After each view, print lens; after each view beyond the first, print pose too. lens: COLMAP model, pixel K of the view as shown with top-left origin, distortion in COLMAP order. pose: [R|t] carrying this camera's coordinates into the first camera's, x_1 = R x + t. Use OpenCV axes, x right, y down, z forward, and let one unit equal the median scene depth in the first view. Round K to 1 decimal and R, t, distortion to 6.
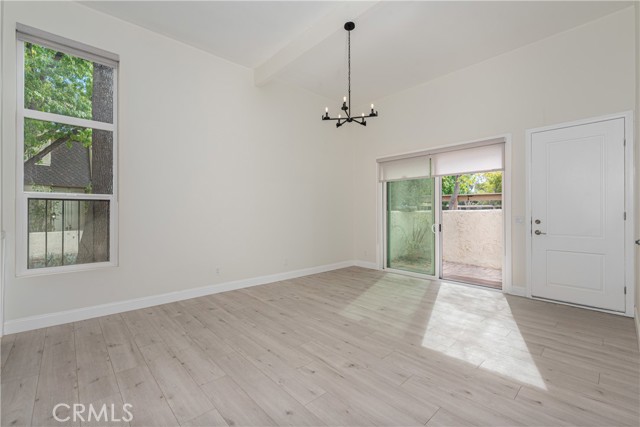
lens RADIAL K [[275.0, 0, 321.9], [0, 275.0, 210.3], [0, 0, 1]] dist [0.001727, 0.000573]
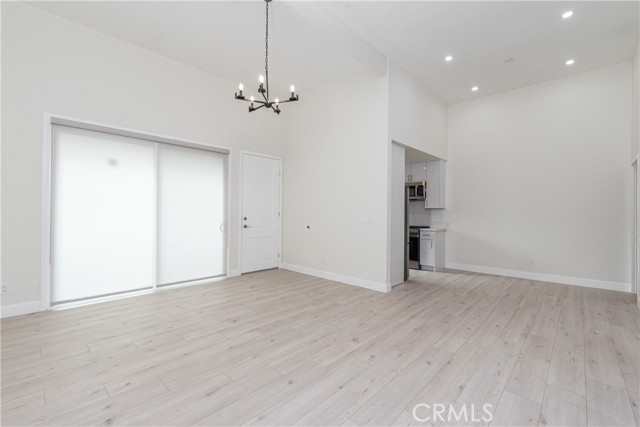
lens RADIAL K [[275.0, 0, 321.9], [0, 275.0, 210.3], [0, 0, 1]] dist [0.001727, 0.000573]
pose [[-0.061572, 0.006784, 0.998080, -0.771229], [-0.014798, 0.999861, -0.007709, 0.005631], [-0.997993, -0.015244, -0.061463, 0.871029]]
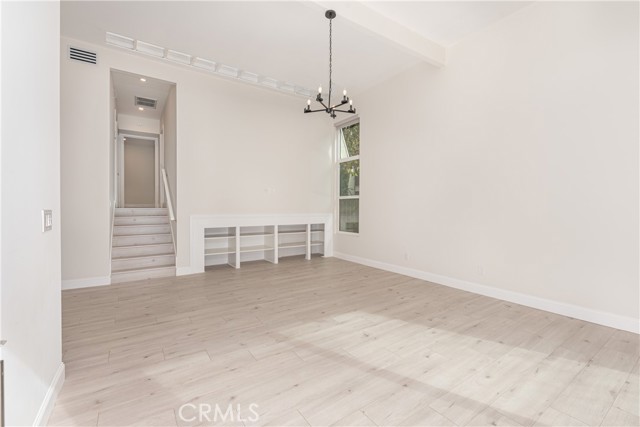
lens RADIAL K [[281.5, 0, 330.5], [0, 281.5, 213.8], [0, 0, 1]] dist [-0.002712, -0.000269]
pose [[-0.123560, 0.022021, -0.992093, 1.084985], [0.004881, 0.999755, 0.021584, 0.023597], [0.992325, -0.002175, -0.123637, 1.118396]]
